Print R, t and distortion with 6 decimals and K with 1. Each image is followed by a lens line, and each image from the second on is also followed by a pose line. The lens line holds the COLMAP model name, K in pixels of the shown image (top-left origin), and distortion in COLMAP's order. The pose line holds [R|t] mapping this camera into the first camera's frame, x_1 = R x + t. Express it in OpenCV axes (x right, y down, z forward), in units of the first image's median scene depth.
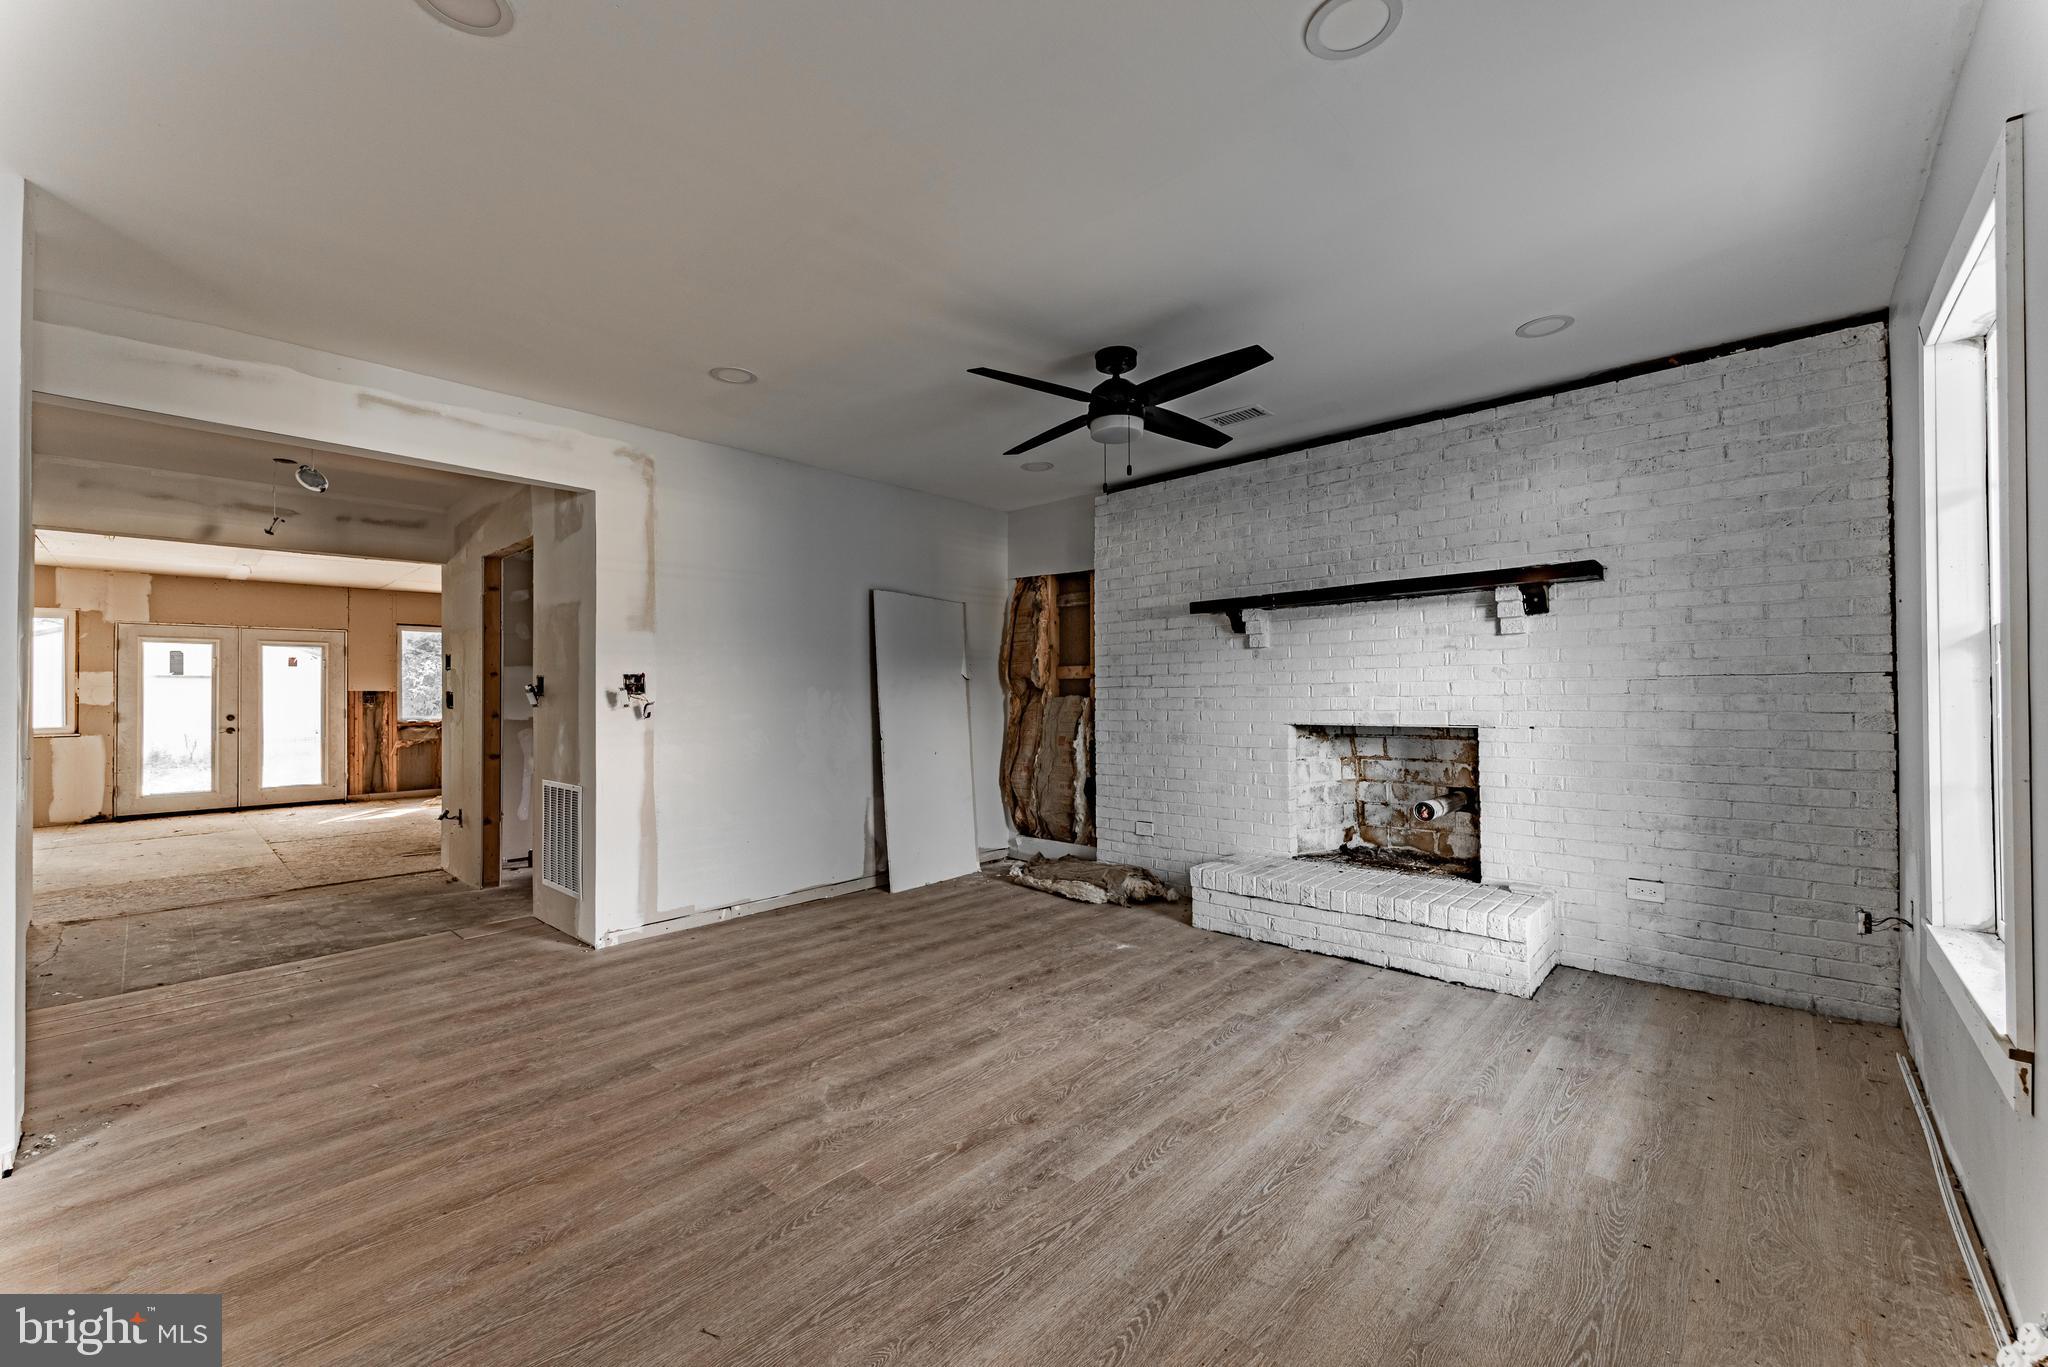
lens RADIAL K [[812.3, 0, 1023.8], [0, 812.3, 689.6], [0, 0, 1]] dist [0.005242, -0.000147]
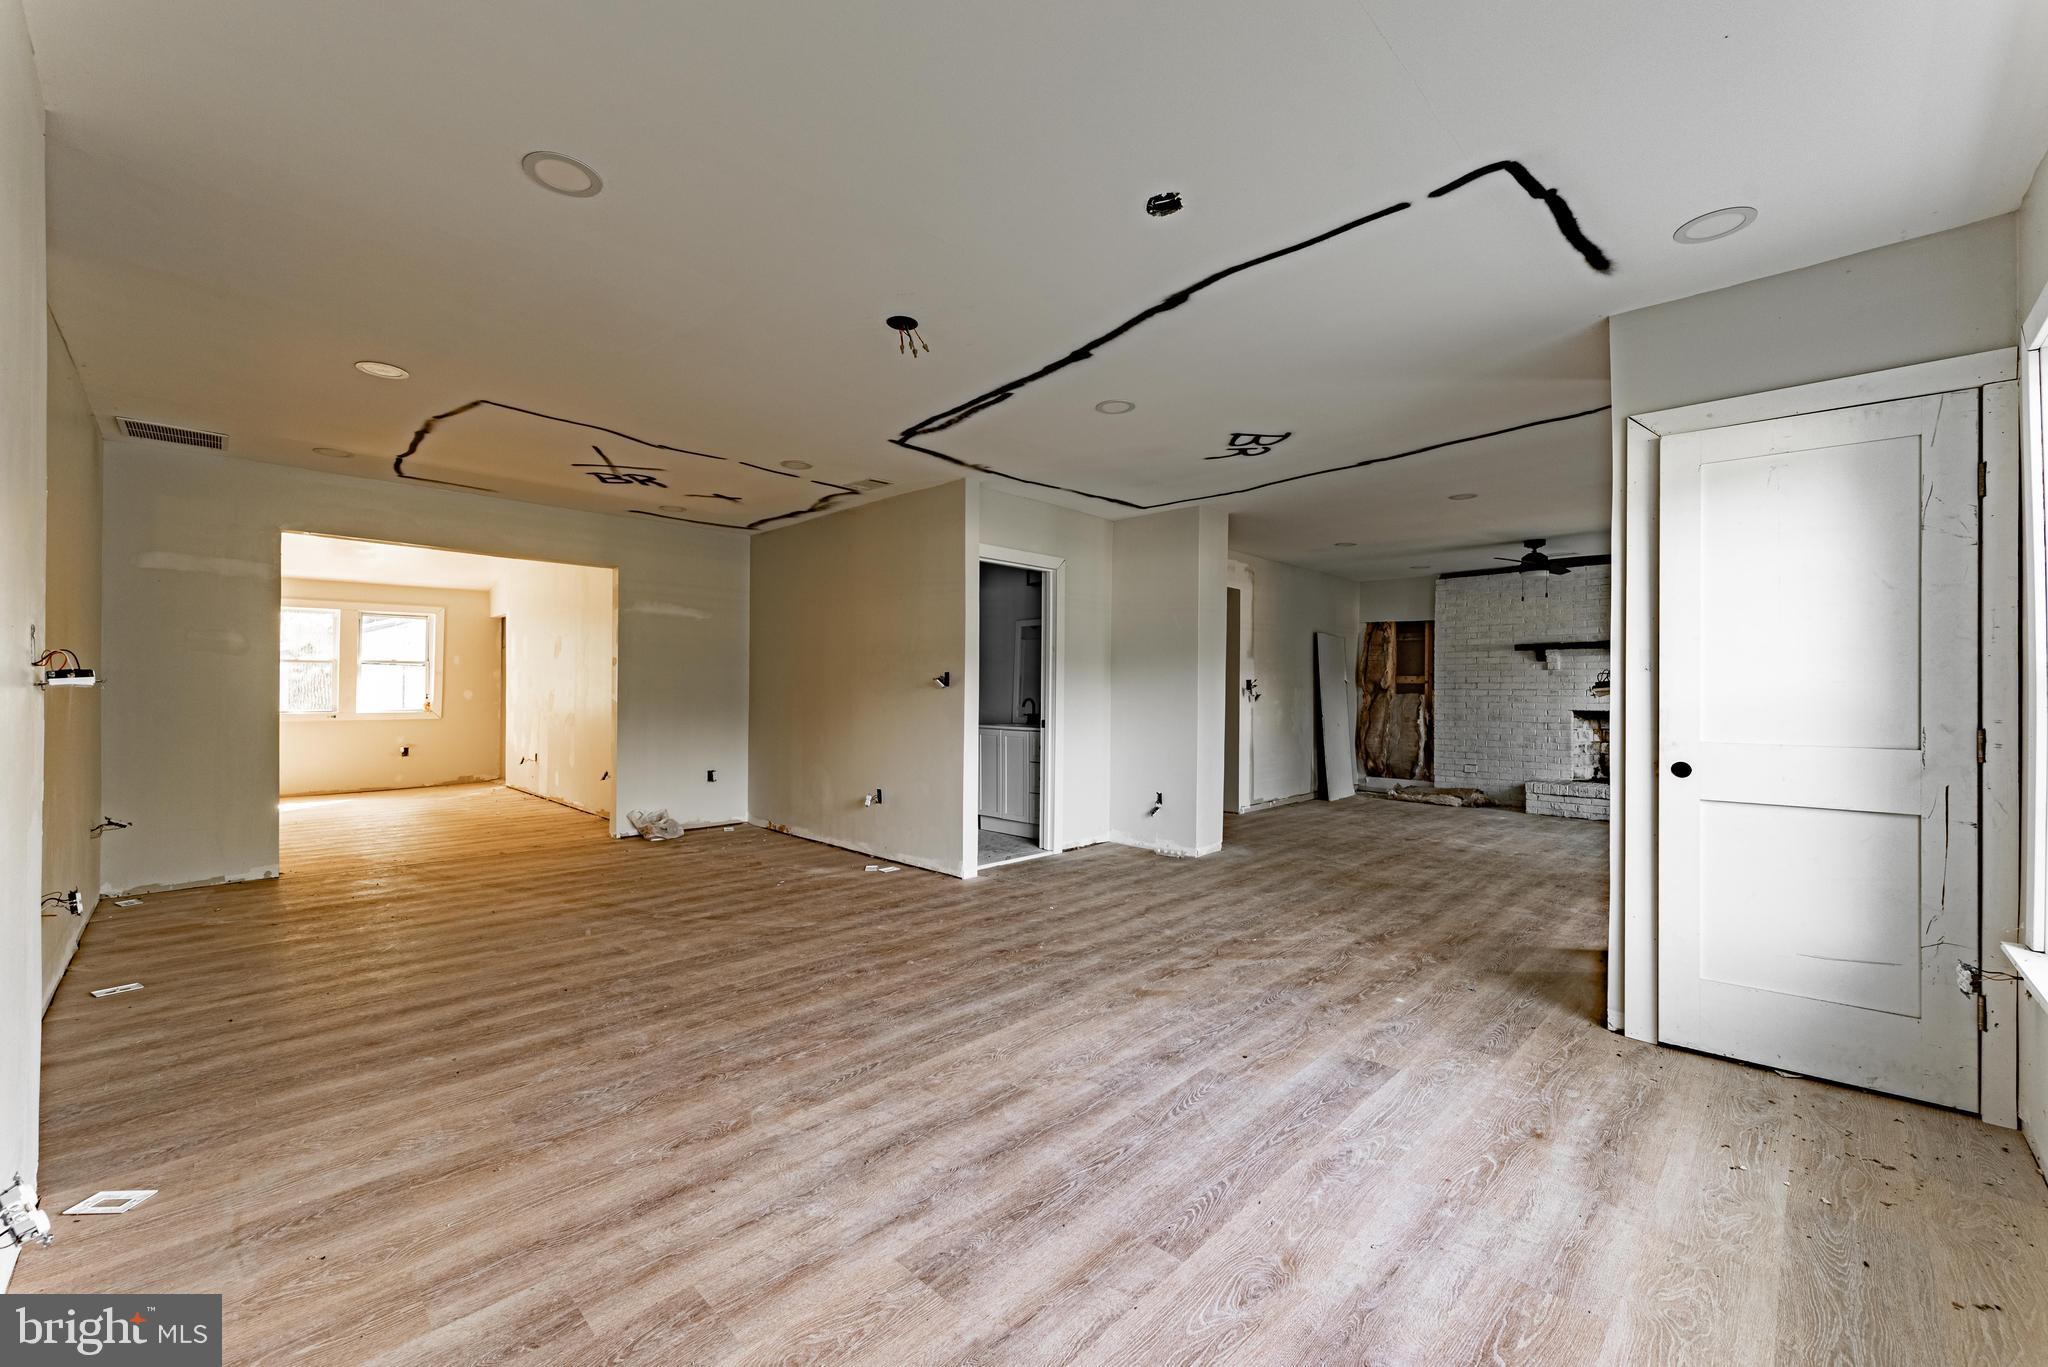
lens RADIAL K [[812.3, 0, 1028.1], [0, 812.3, 688.5], [0, 0, 1]] dist [0.005242, -0.000147]
pose [[0.999288, 0.014114, -0.034989, -0.819249], [-0.013962, 0.999892, 0.004582, 0.000497], [0.035050, -0.004090, 0.999377, -0.880985]]
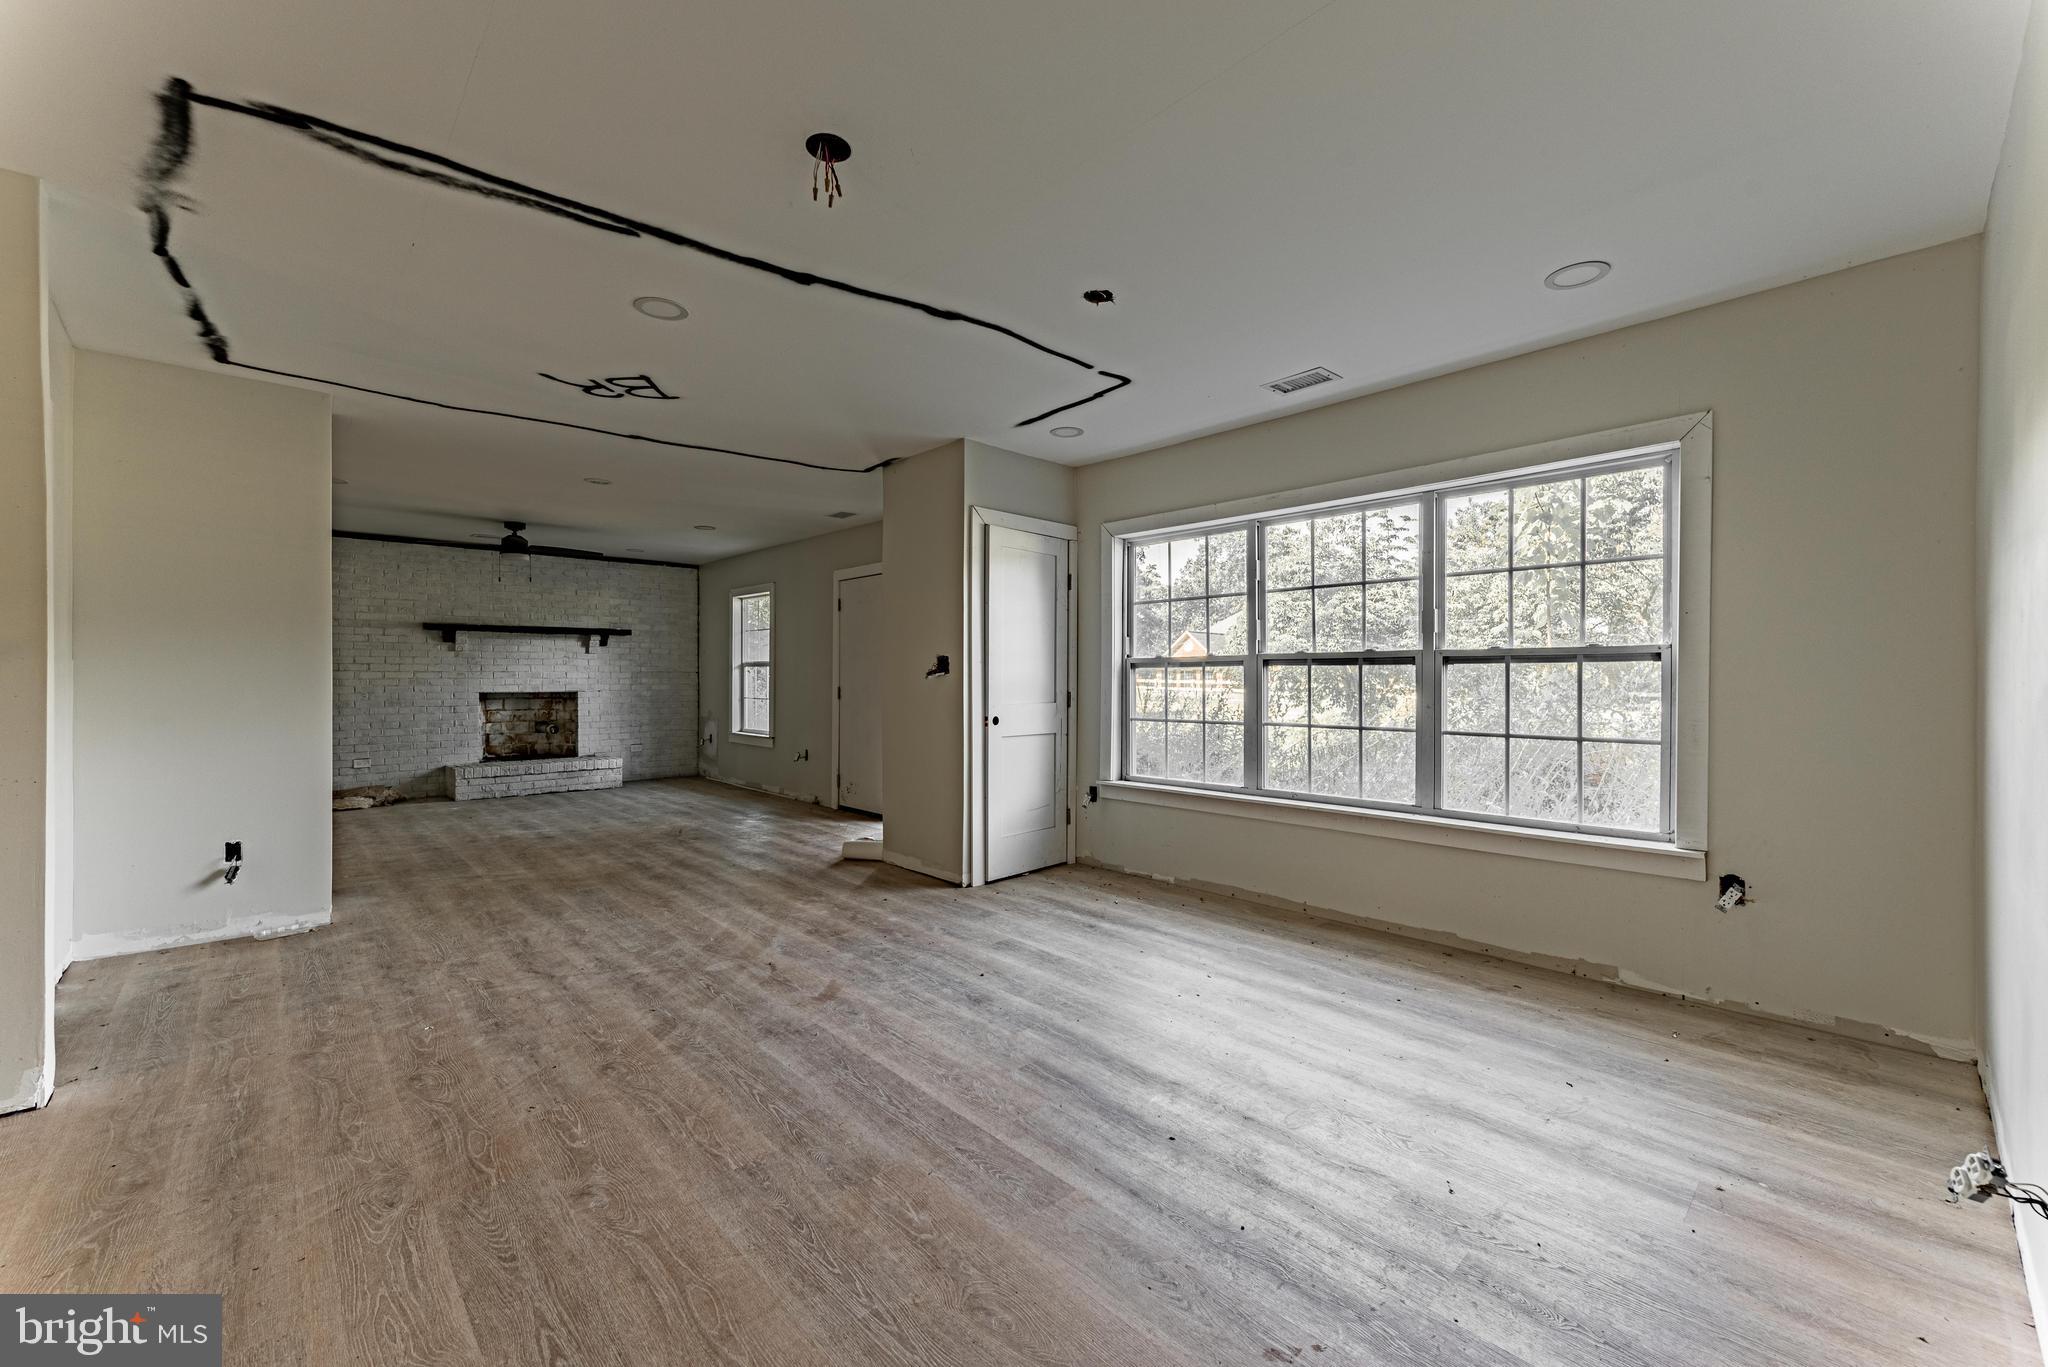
lens RADIAL K [[812.3, 0, 1020.1], [0, 812.3, 690.2], [0, 0, 1]] dist [0.005242, -0.000147]
pose [[0.086214, -0.005578, 0.996261, -1.371797], [-0.010979, 0.999918, 0.006548, 0.009932], [-0.996216, -0.011503, 0.086146, -0.398253]]
